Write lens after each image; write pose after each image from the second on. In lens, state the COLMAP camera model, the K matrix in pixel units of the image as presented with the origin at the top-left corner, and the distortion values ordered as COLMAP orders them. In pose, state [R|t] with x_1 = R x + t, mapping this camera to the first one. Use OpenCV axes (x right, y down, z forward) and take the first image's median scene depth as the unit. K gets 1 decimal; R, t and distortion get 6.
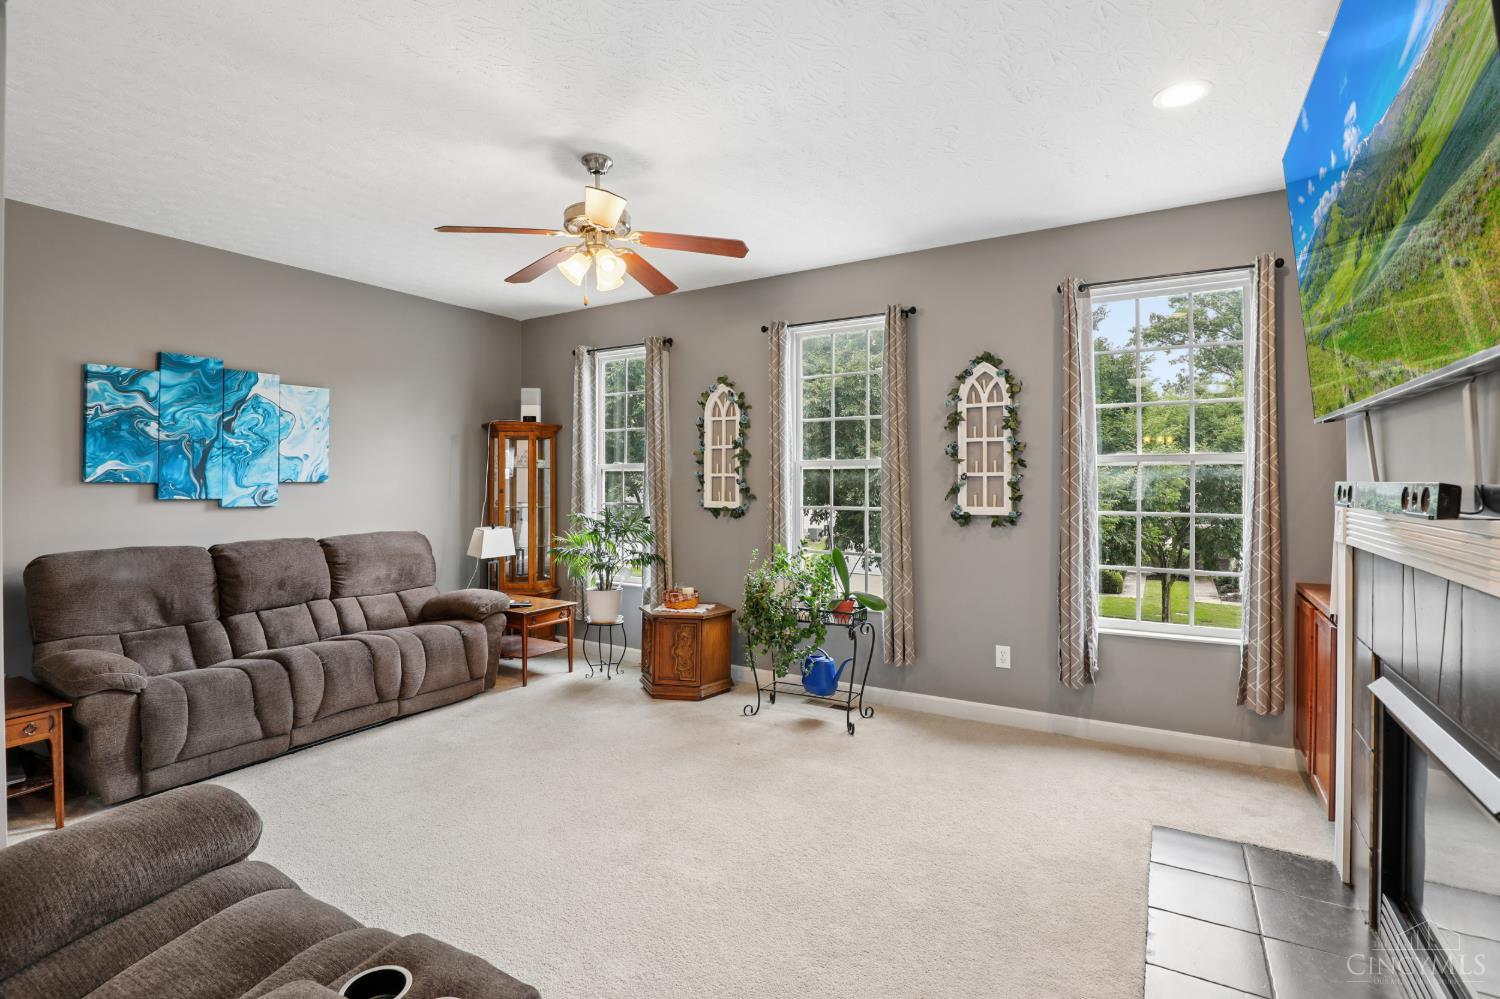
lens RADIAL K [[692.2, 0, 747.6], [0, 692.2, 468.5], [0, 0, 1]] dist [-0.029651, 0.002019]
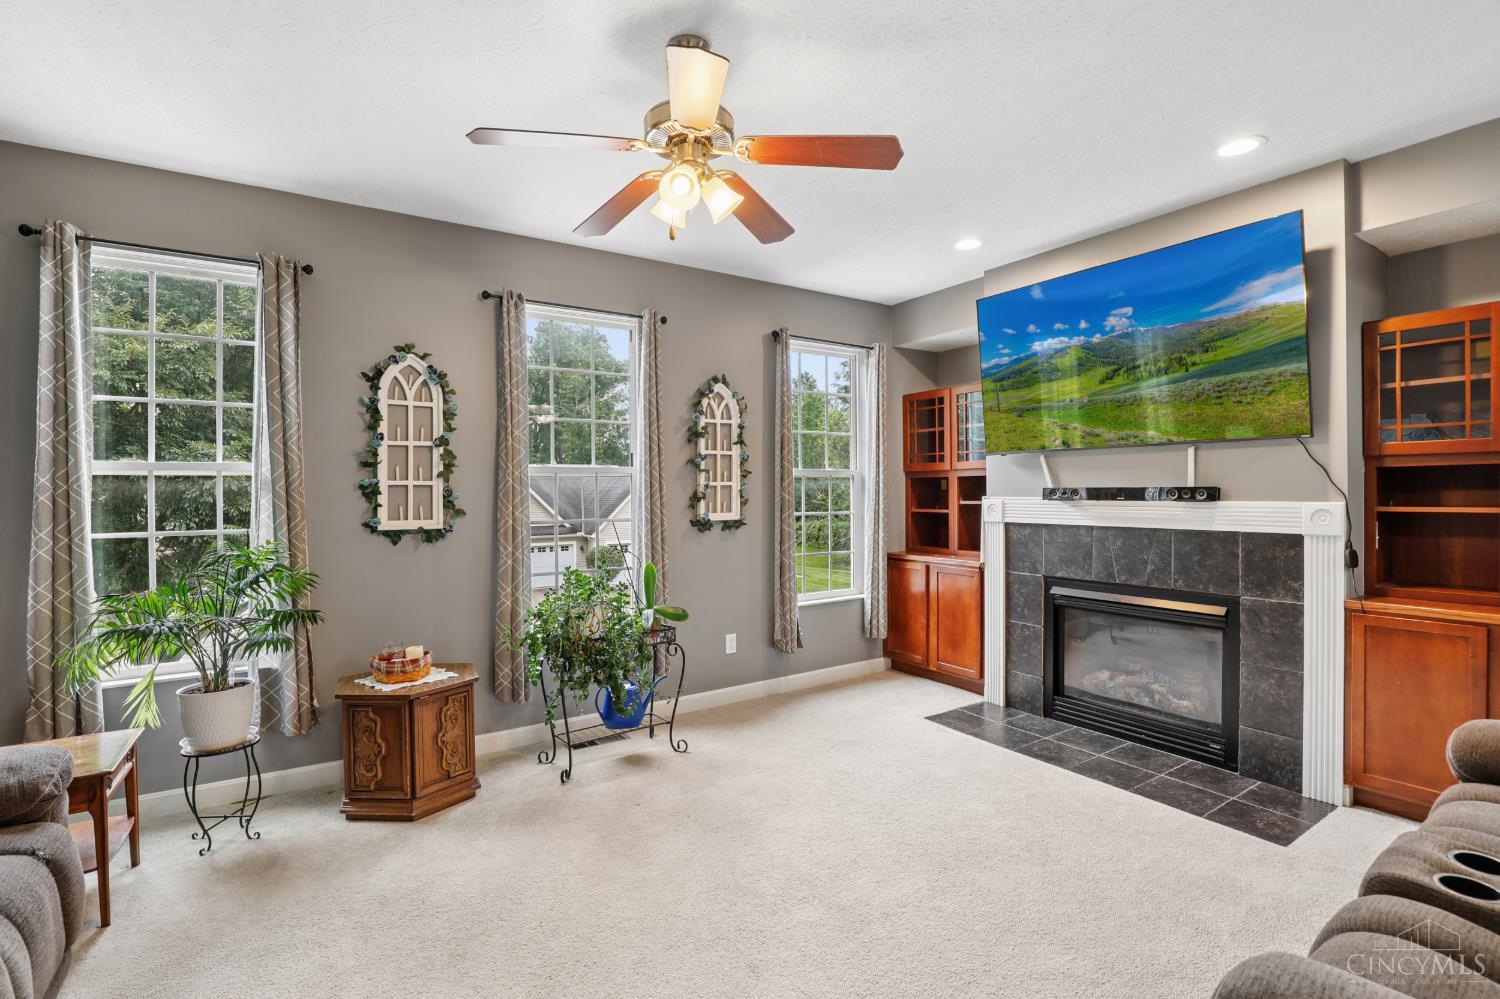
lens RADIAL K [[692.2, 0, 744.1], [0, 692.2, 493.4], [0, 0, 1]] dist [-0.029651, 0.002019]
pose [[0.440719, -0.008507, 0.897605, -0.624768], [-0.009654, 0.999852, 0.014216, 0.007821], [-0.897593, -0.014930, 0.440572, 0.463699]]
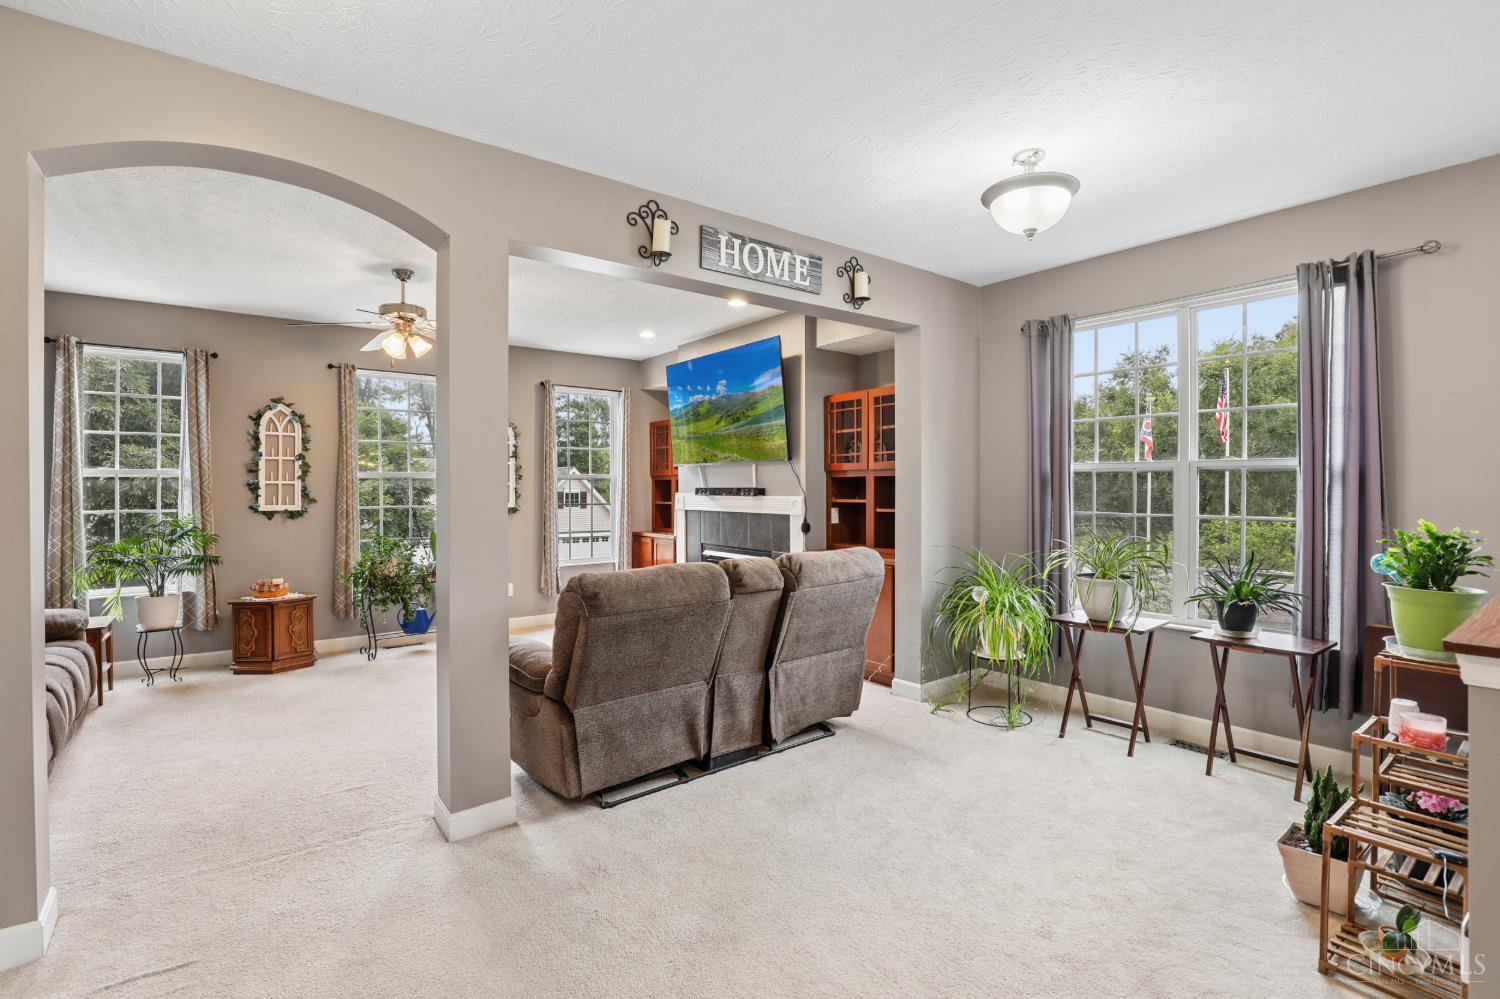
lens RADIAL K [[692.2, 0, 742.0], [0, 692.2, 488.3], [0, 0, 1]] dist [-0.029651, 0.002019]
pose [[0.371192, -0.003005, 0.928551, -0.981072], [-0.016638, 0.999813, 0.009887, -0.006216], [-0.928407, -0.019119, 0.371073, -0.173955]]
